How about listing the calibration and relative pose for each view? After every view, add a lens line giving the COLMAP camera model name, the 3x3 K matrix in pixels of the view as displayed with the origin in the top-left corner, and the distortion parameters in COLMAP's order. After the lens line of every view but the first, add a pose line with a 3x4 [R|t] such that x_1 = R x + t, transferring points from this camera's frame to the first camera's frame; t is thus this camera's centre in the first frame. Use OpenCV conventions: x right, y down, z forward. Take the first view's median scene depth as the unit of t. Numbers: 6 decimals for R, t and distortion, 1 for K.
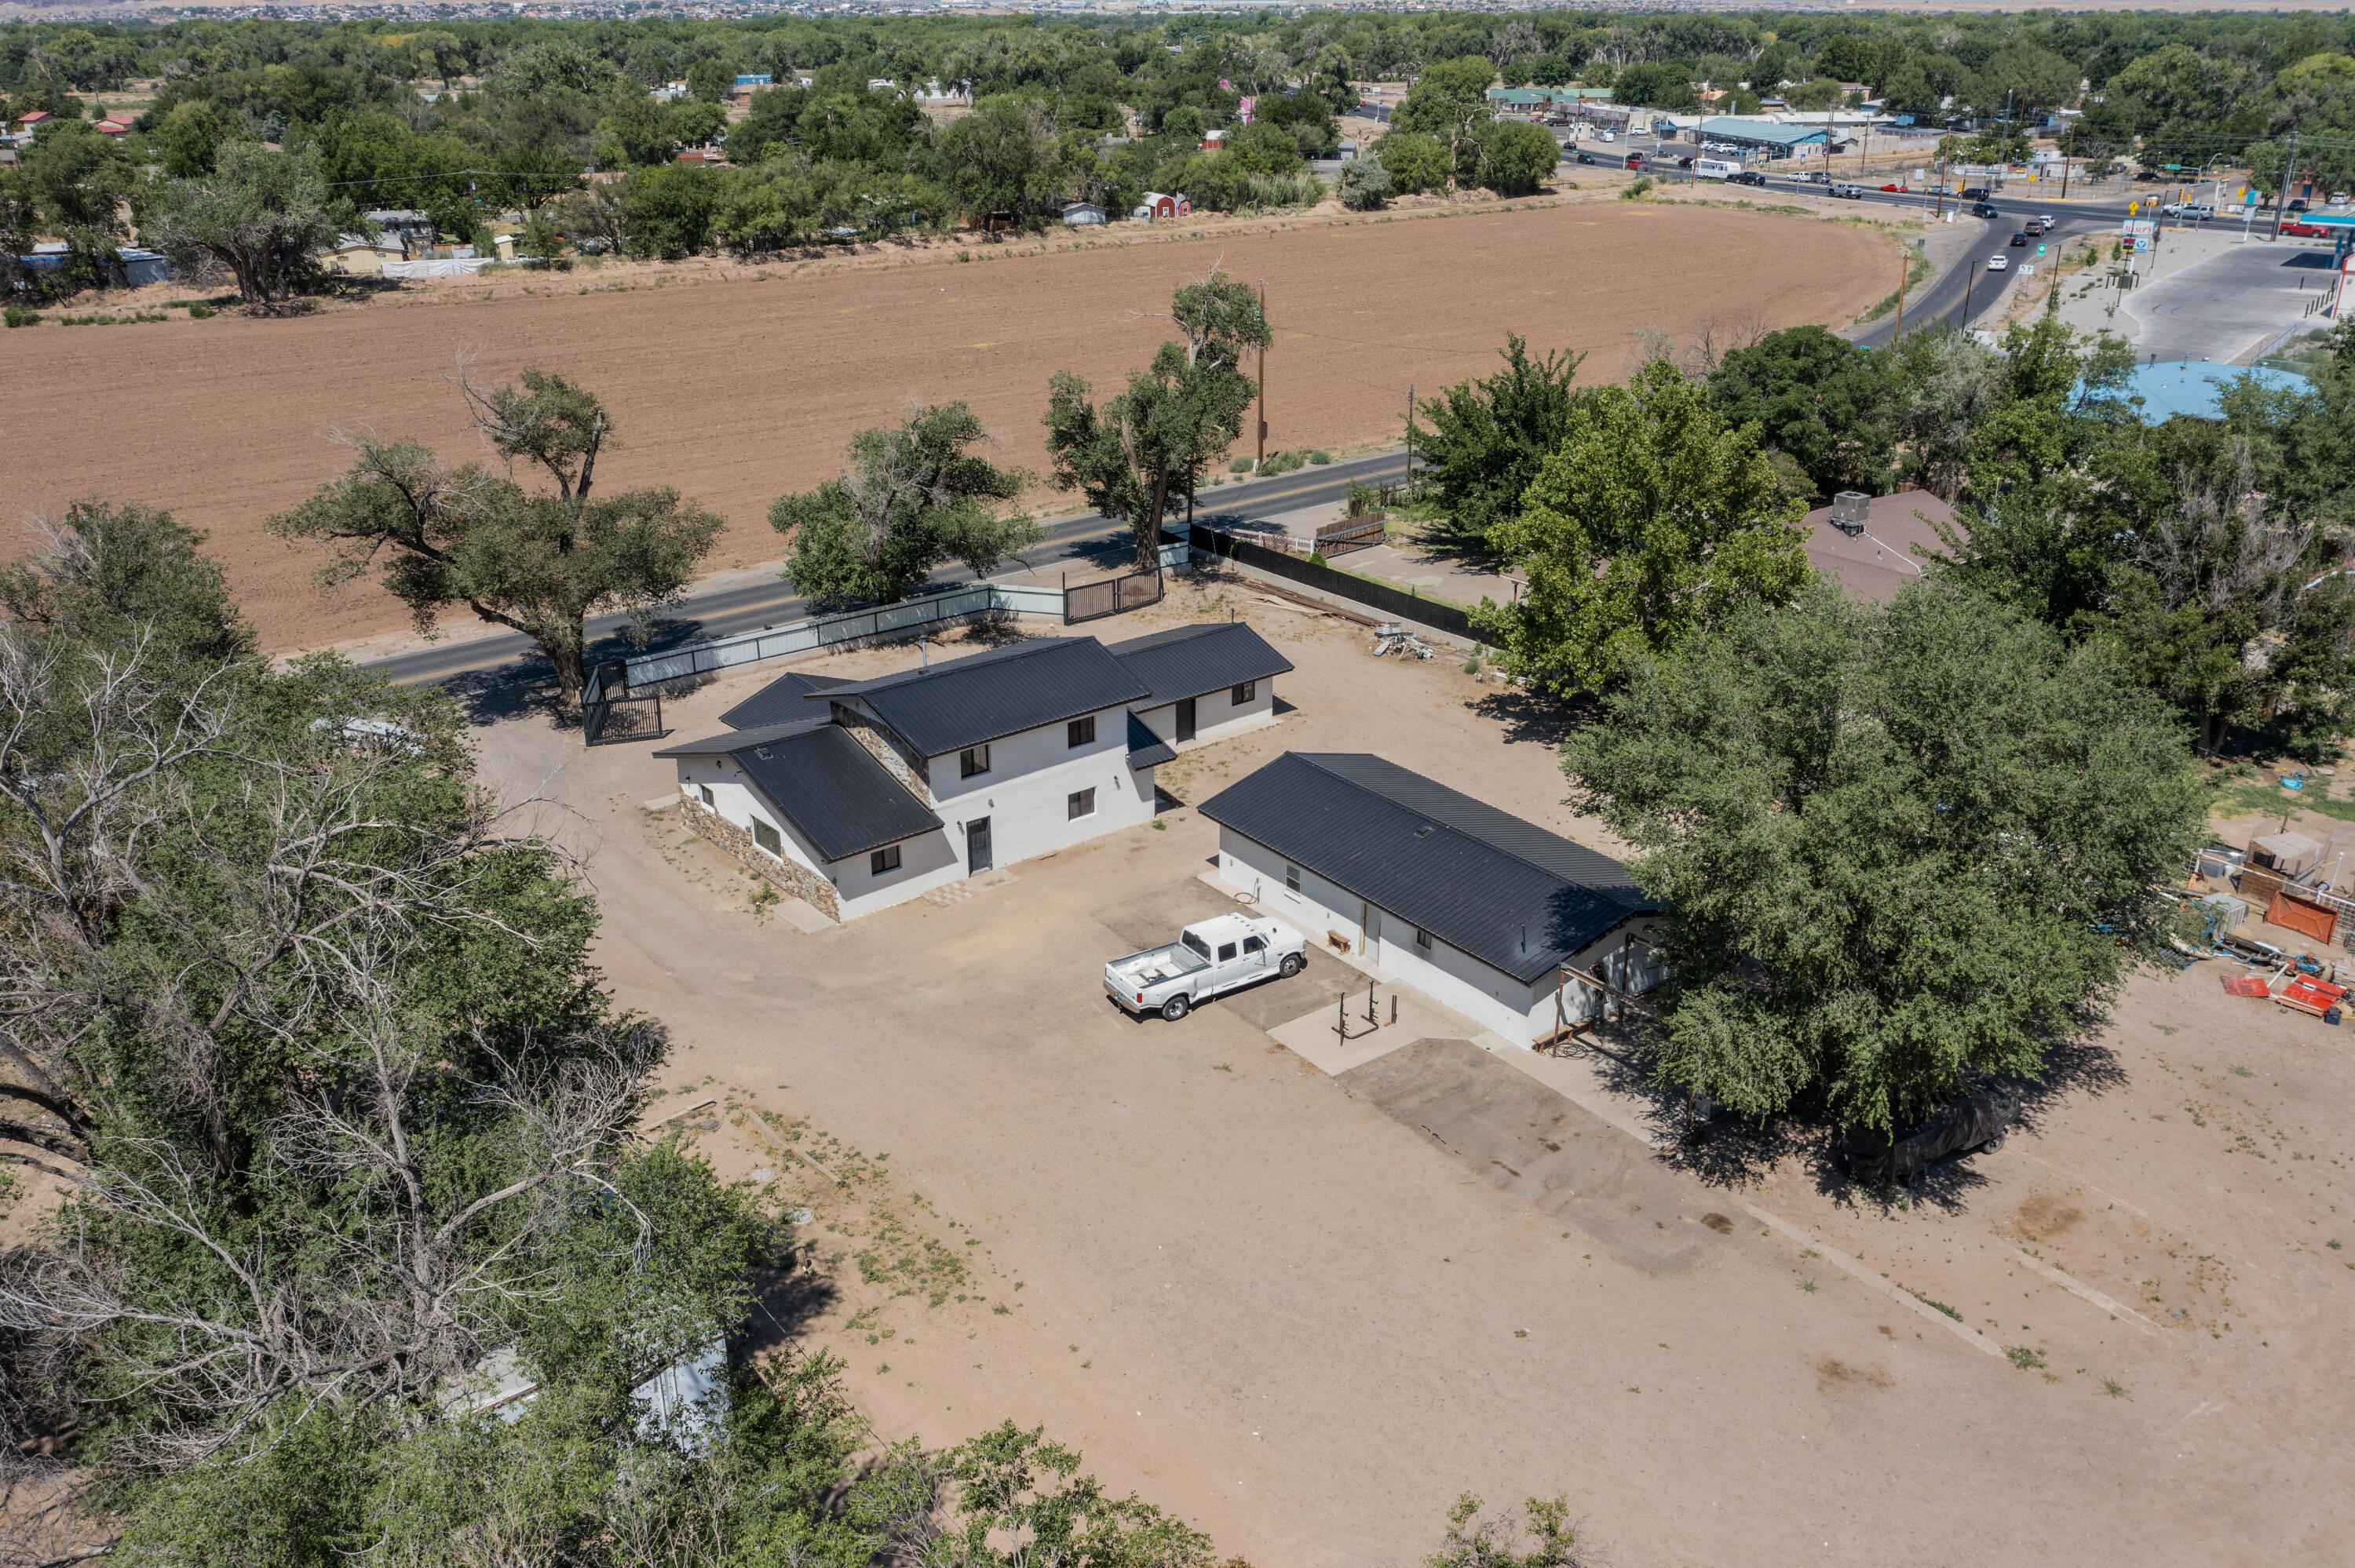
lens RADIAL K [[1892.2, 0, 1177.5], [0, 1892.2, 784.0], [0, 0, 1]] dist [-0.010373, 0.013250]
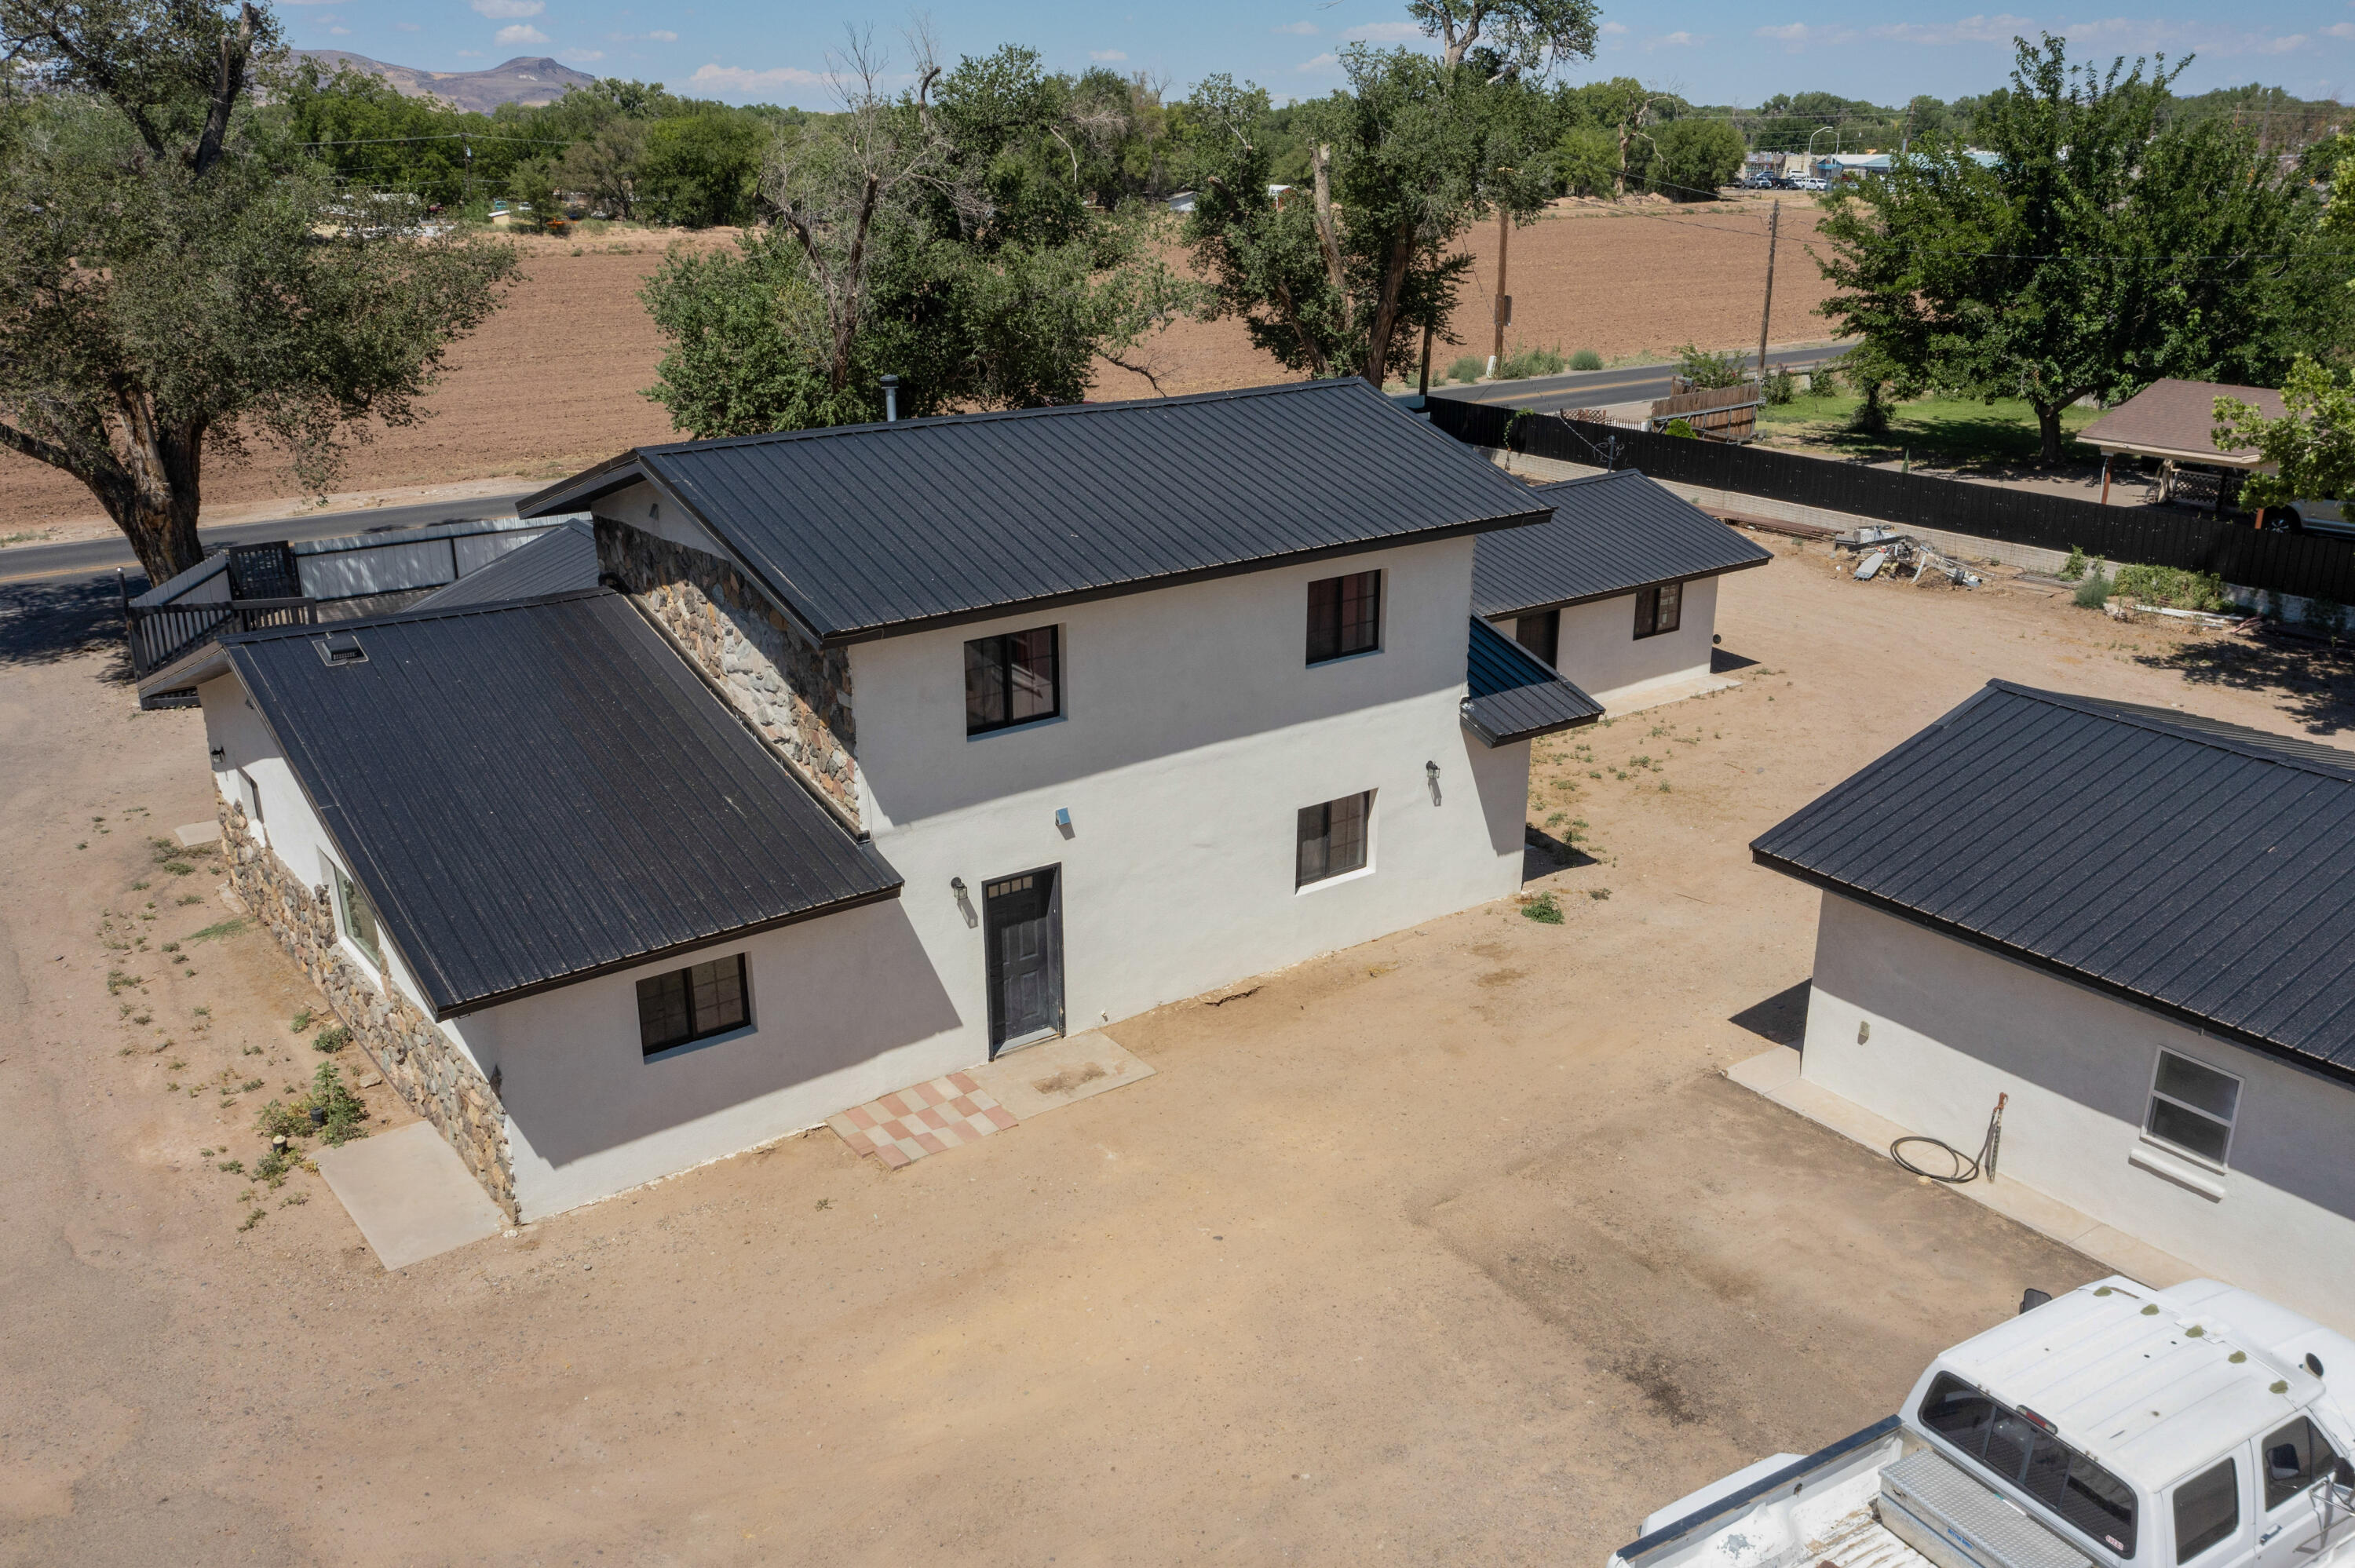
lens RADIAL K [[1892.2, 0, 1177.5], [0, 1892.2, 784.0], [0, 0, 1]] dist [-0.010373, 0.013250]
pose [[0.999004, 0.014839, -0.042073, -0.064498], [-0.017234, 0.998218, -0.057128, 0.020284], [0.041150, 0.057796, 0.997480, 0.663220]]
